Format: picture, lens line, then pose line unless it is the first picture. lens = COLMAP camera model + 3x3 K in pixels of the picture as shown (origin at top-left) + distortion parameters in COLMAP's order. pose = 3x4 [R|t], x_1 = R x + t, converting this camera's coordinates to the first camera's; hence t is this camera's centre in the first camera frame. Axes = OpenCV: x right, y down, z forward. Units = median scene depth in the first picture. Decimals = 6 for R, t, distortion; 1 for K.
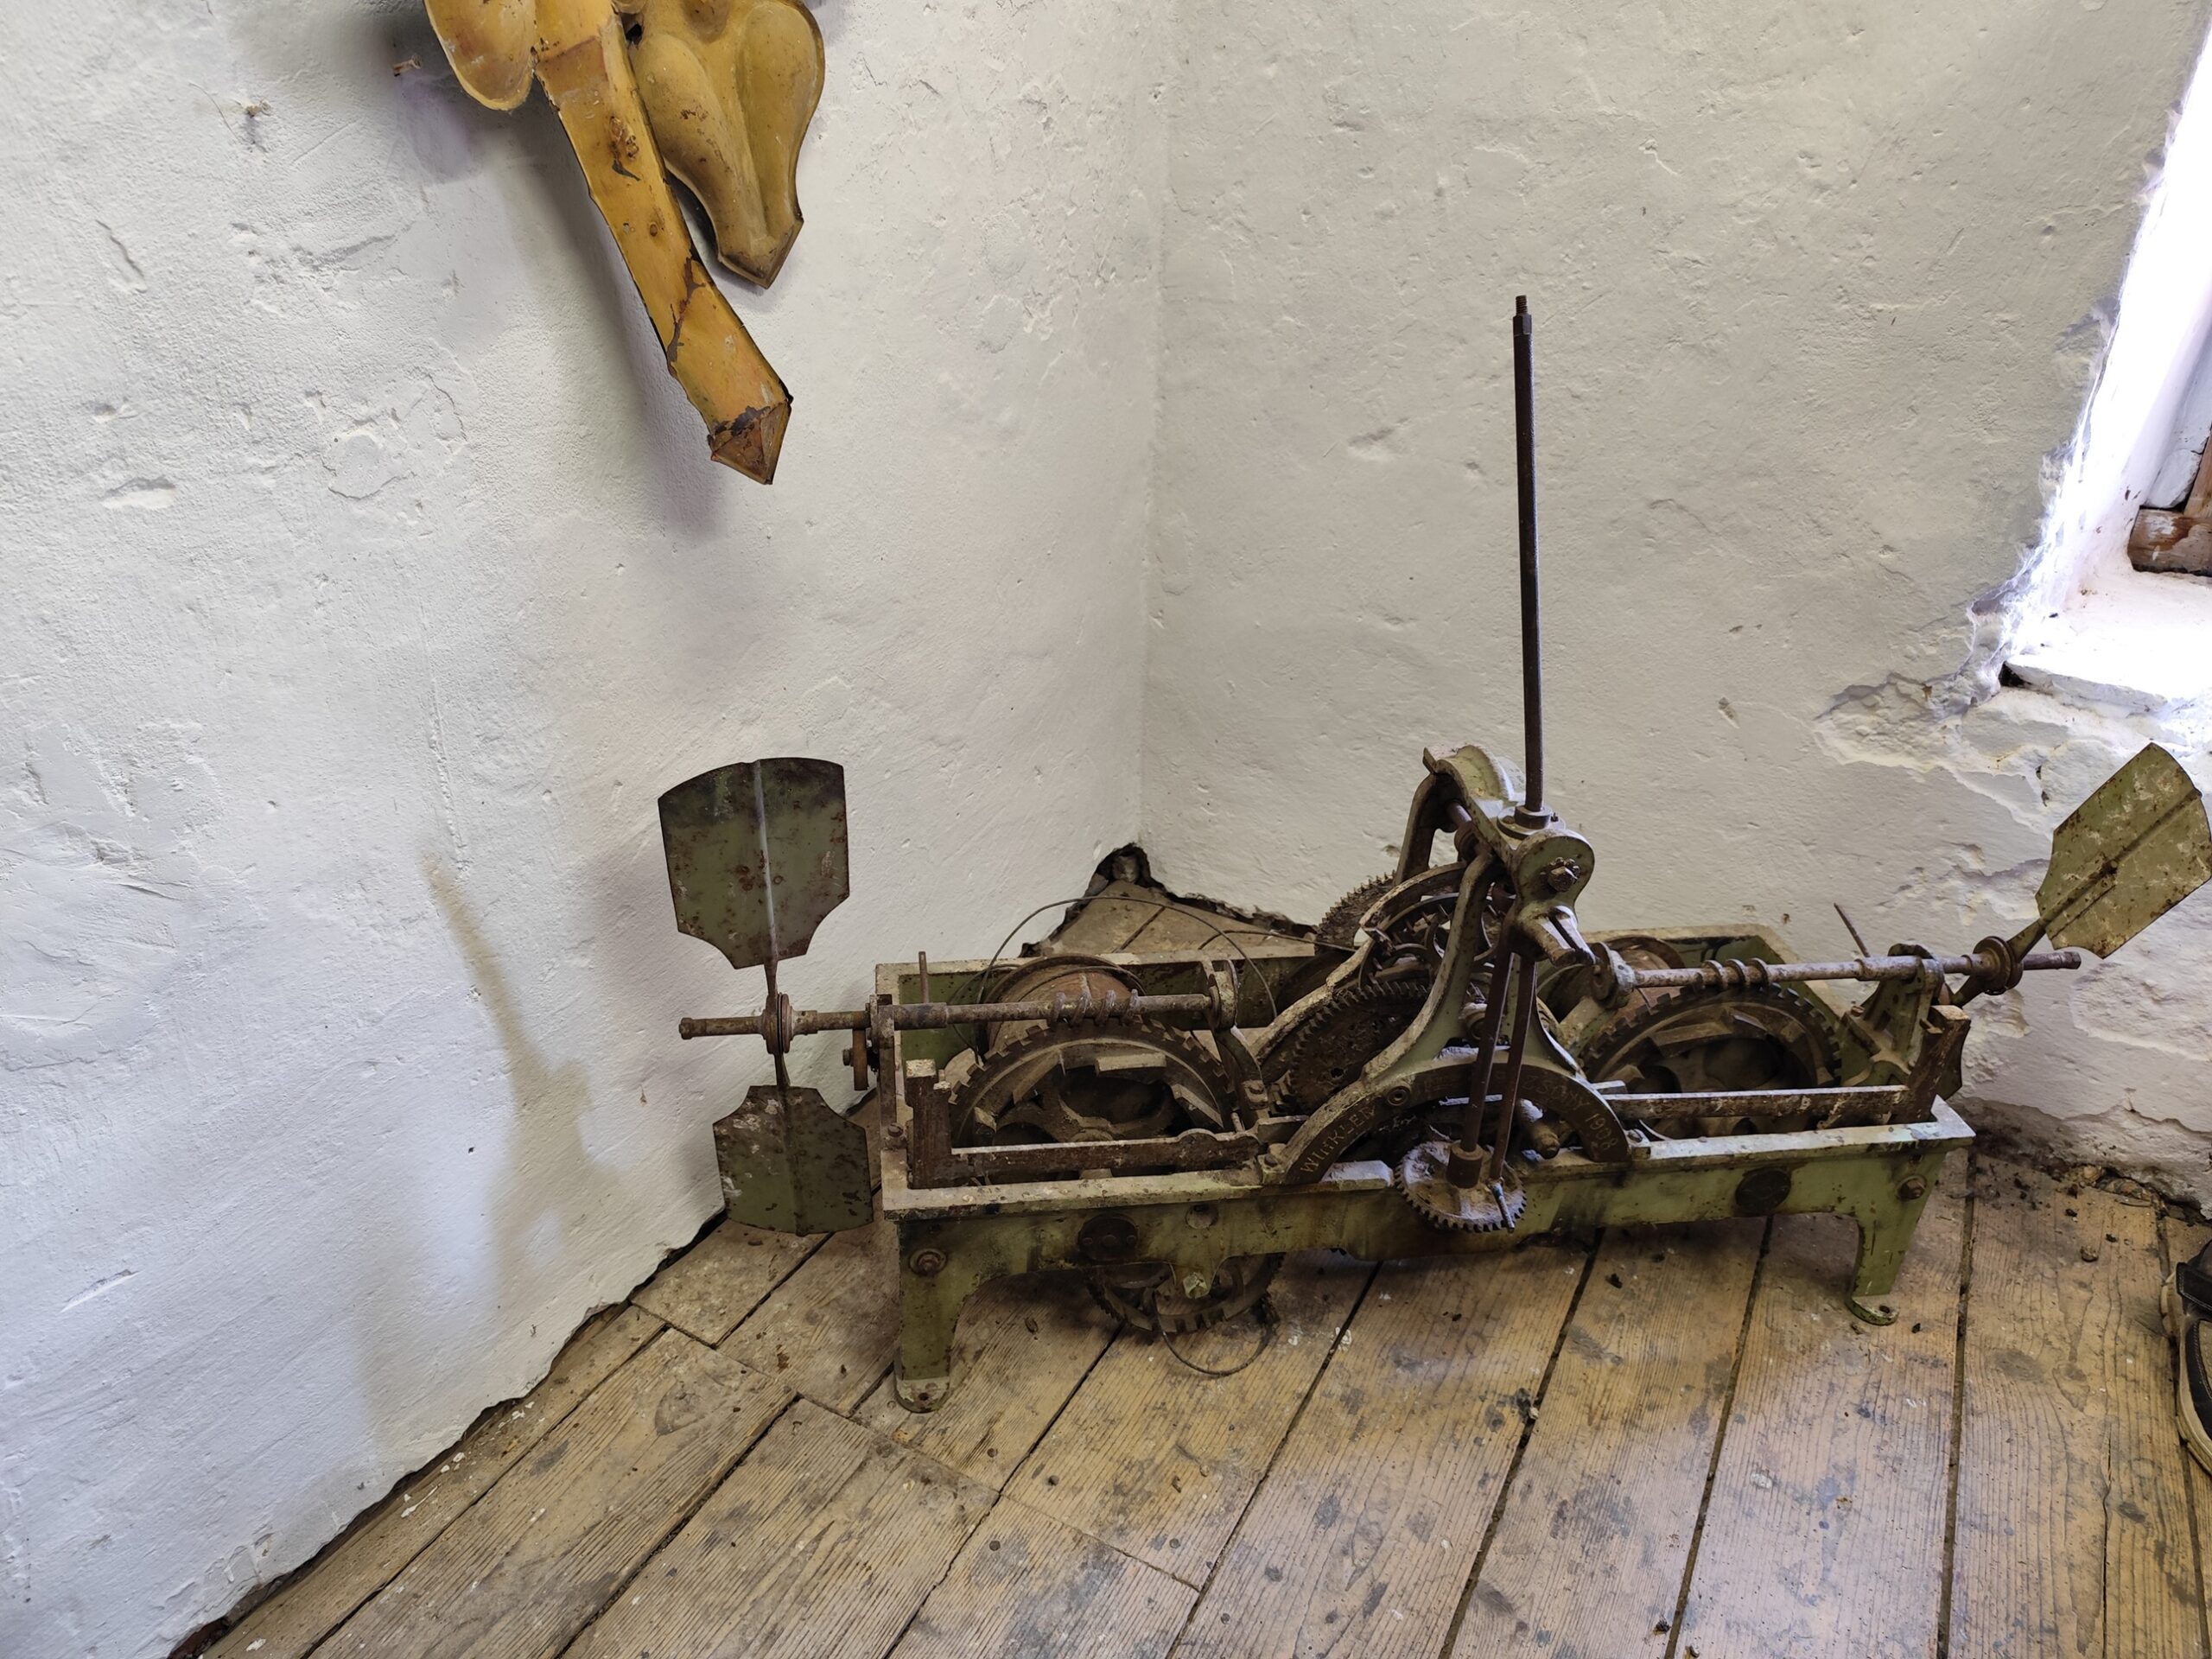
lens RADIAL K [[1515.0, 0, 1106.0], [0, 1515.0, 829.5], [0, 0, 1]] dist [0.018288, -0.033152]
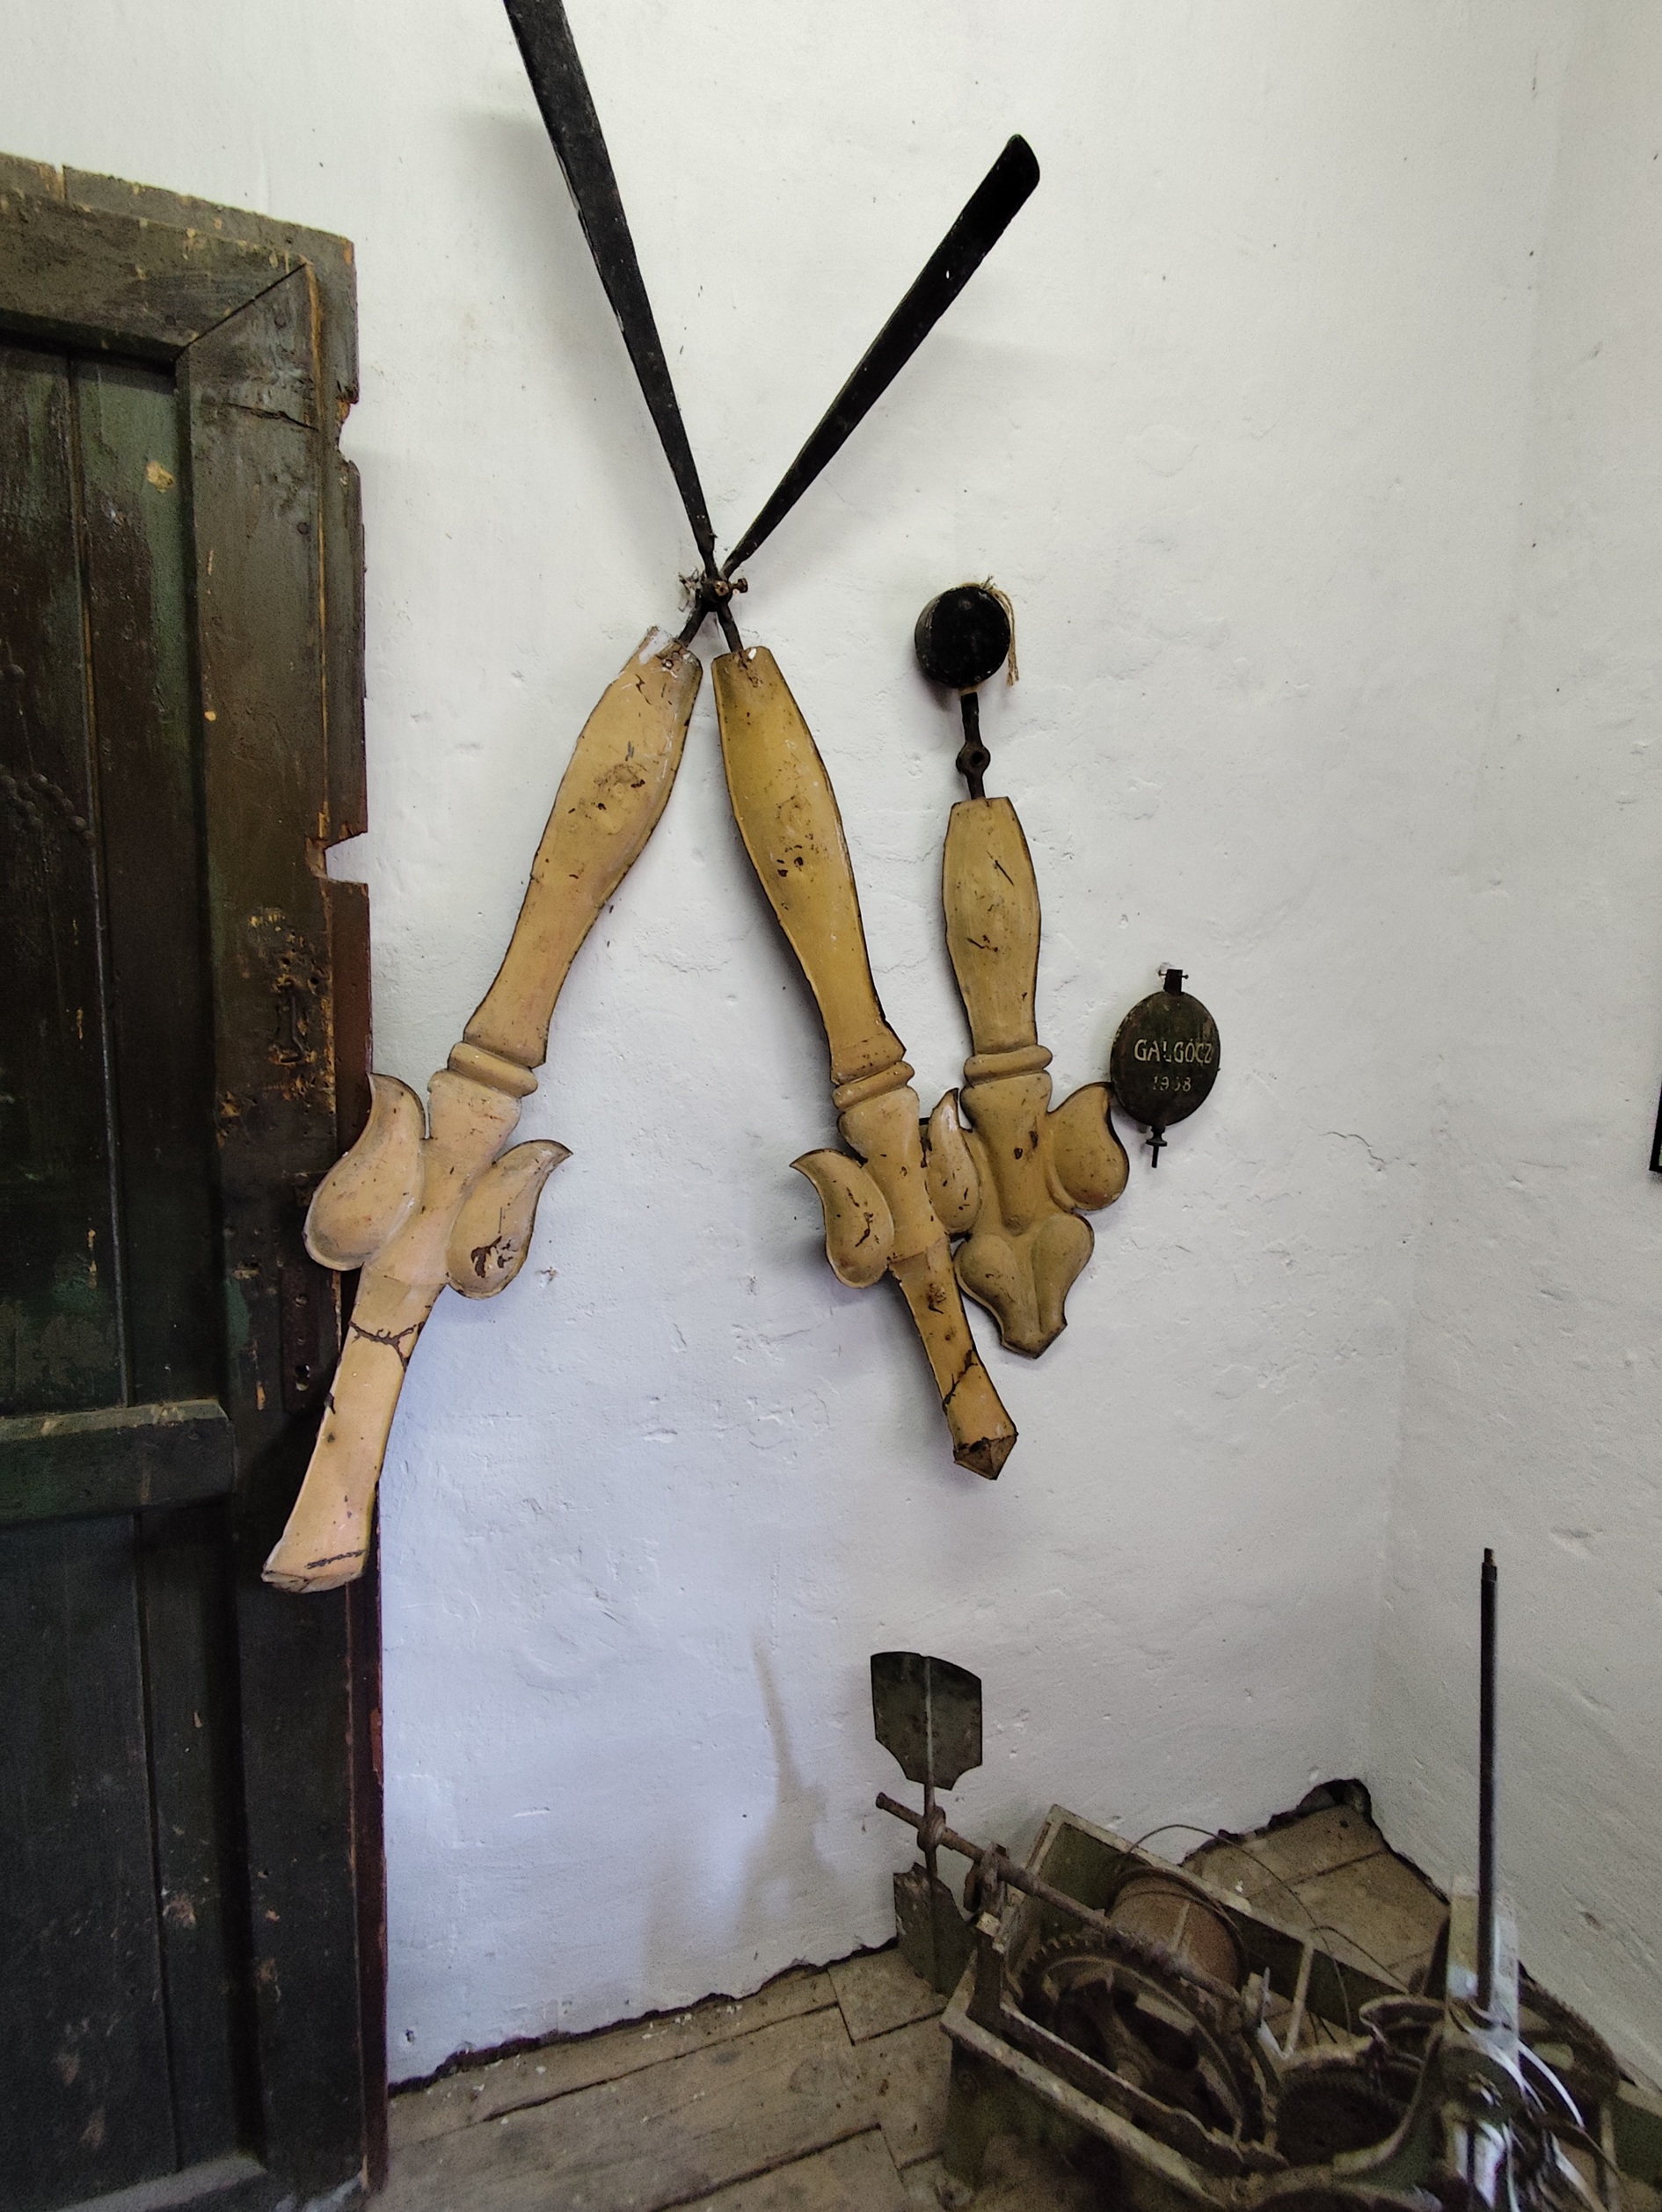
lens RADIAL K [[983.6, 0, 831.0], [0, 983.6, 1106.0], [0, 0, 1]] dist [0.012576, -0.012195]
pose [[0.754325, 0.074158, -0.652299, 0.313526], [-0.317438, 0.910926, -0.263528, -0.251563], [0.574653, 0.405850, 0.710675, -0.047712]]
